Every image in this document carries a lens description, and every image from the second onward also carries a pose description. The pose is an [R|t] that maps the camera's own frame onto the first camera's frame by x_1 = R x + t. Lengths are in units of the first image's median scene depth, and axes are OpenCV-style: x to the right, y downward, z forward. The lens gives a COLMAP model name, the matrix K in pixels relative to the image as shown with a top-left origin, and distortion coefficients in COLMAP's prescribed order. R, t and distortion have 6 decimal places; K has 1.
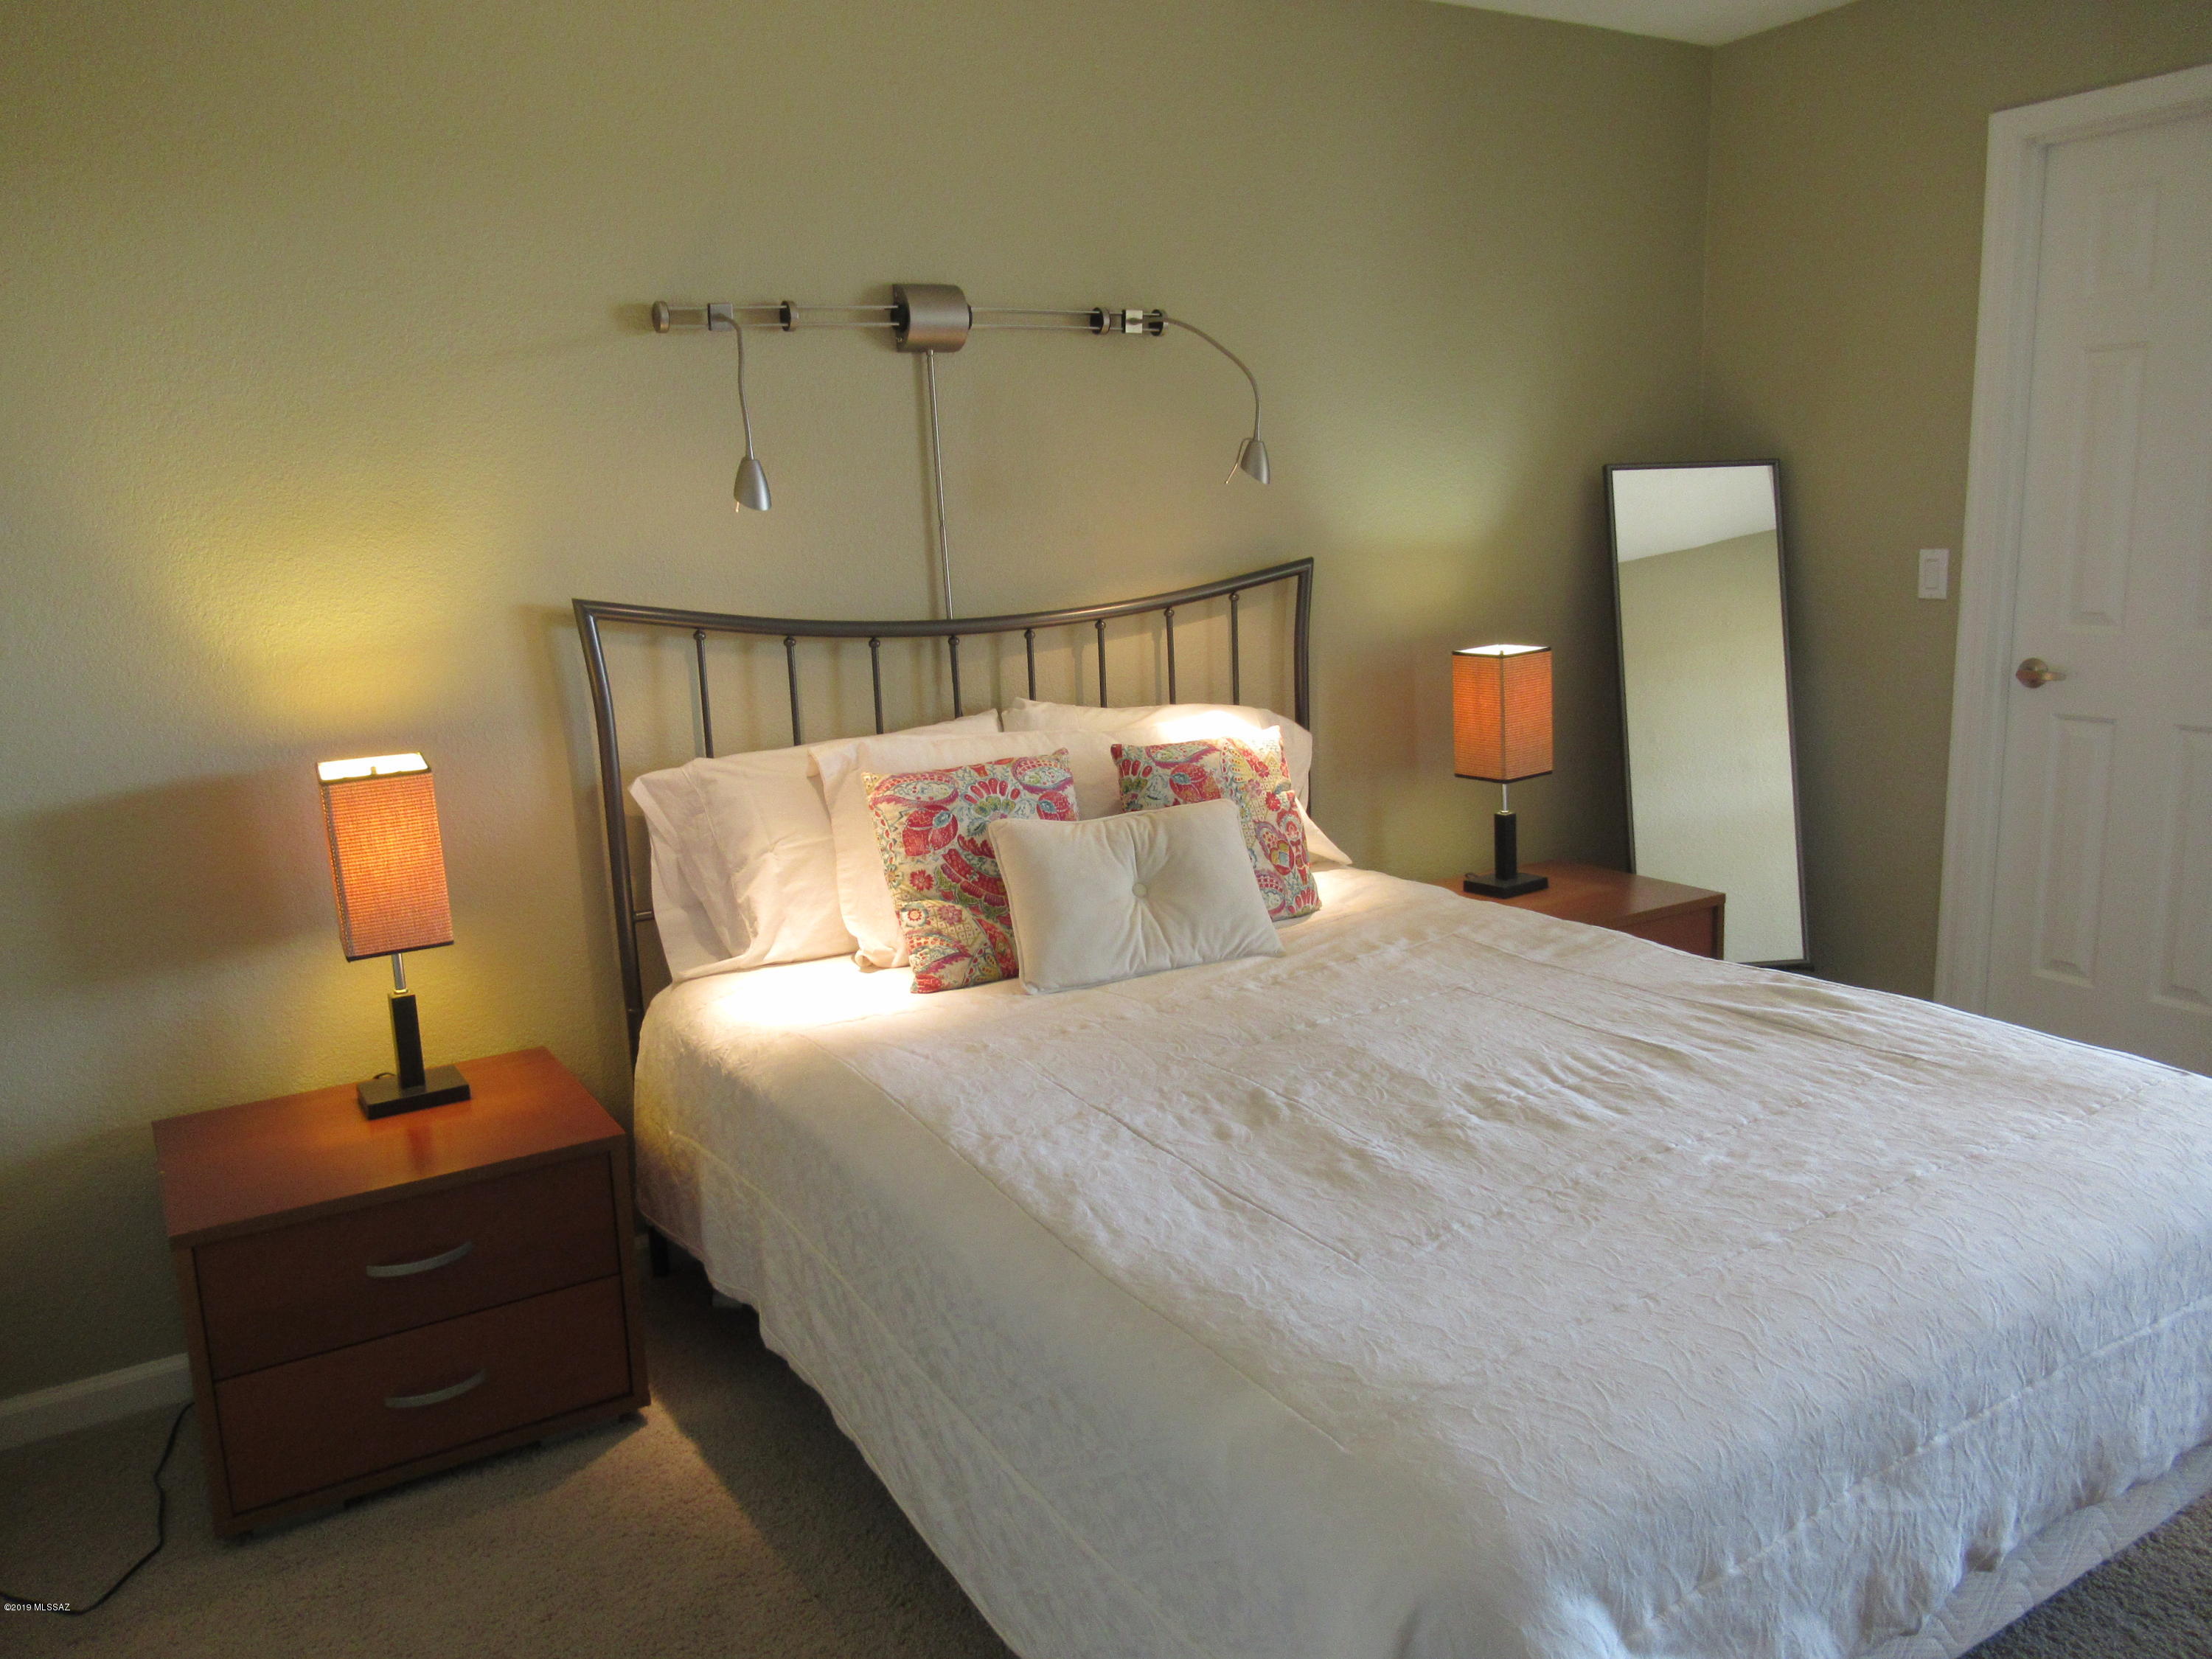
lens RADIAL K [[1641.1, 0, 1106.0], [0, 1641.1, 829.5], [0, 0, 1]] dist [0.008002, 0.002642]
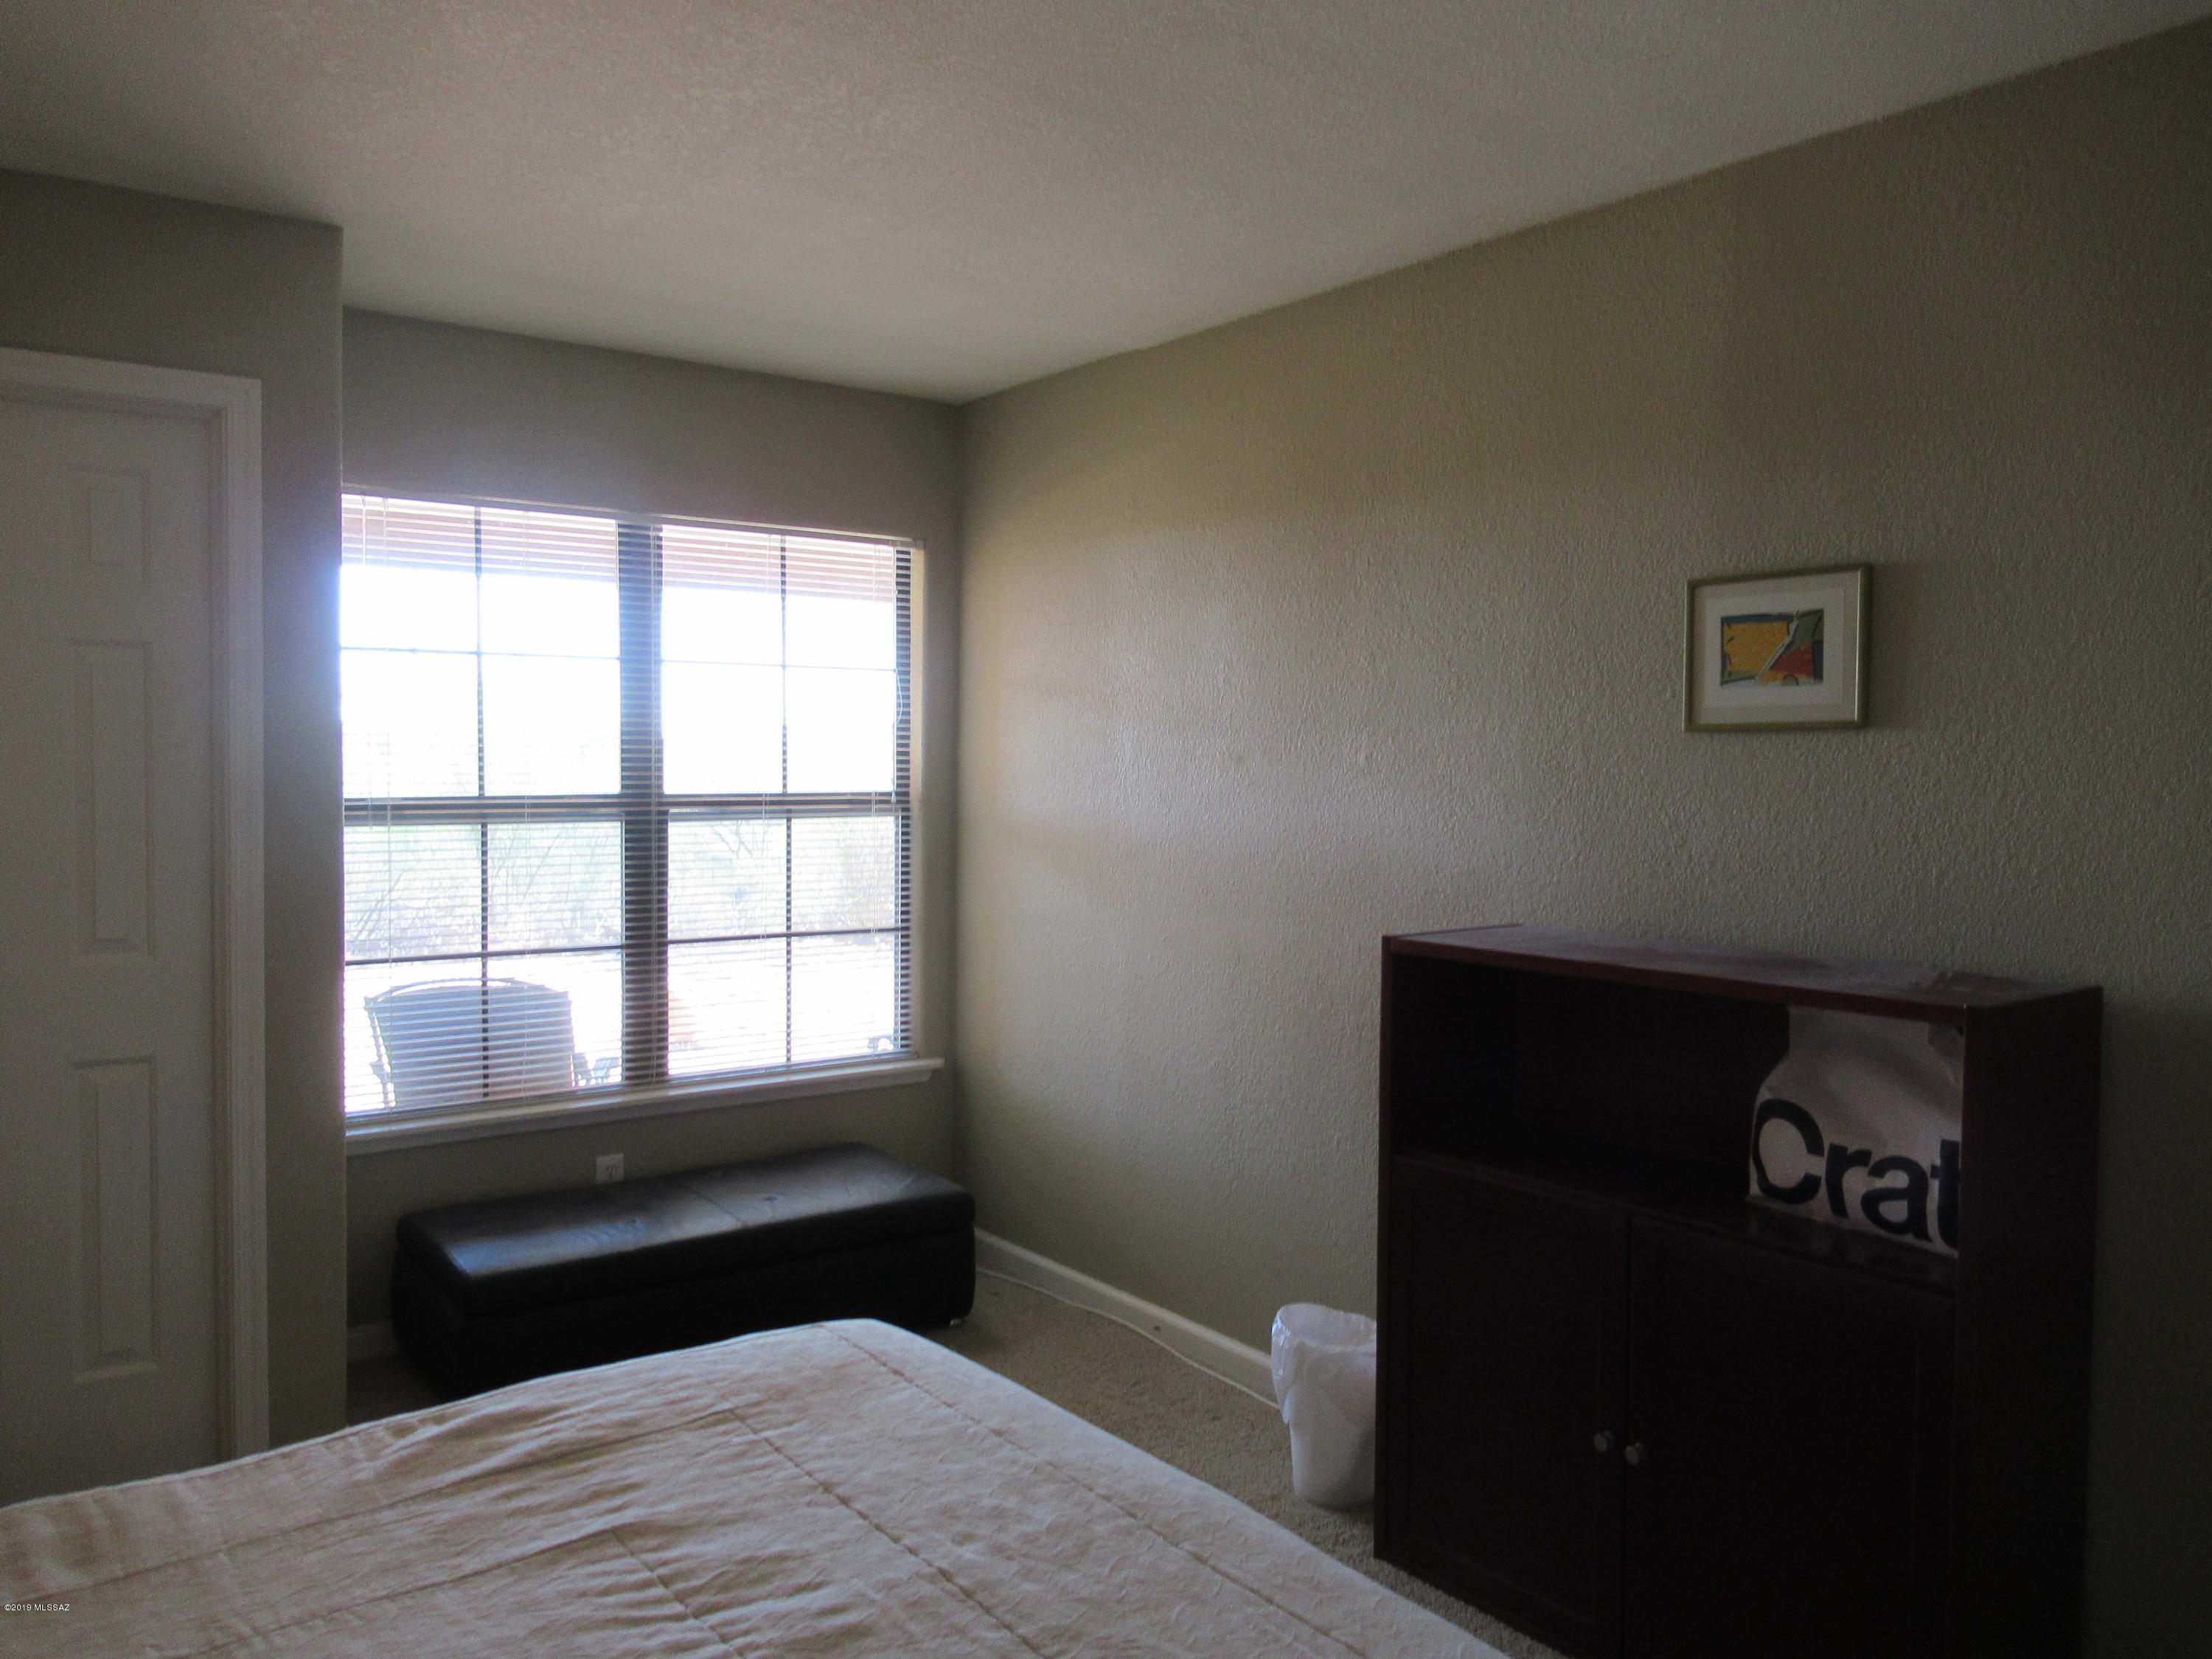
lens RADIAL K [[1641.1, 0, 1106.0], [0, 1641.1, 829.5], [0, 0, 1]] dist [0.008002, 0.002642]
pose [[-0.093384, -0.006551, 0.995609, -0.437692], [0.184994, 0.982451, 0.023816, -0.161376], [-0.978293, 0.186406, -0.090533, 0.785490]]
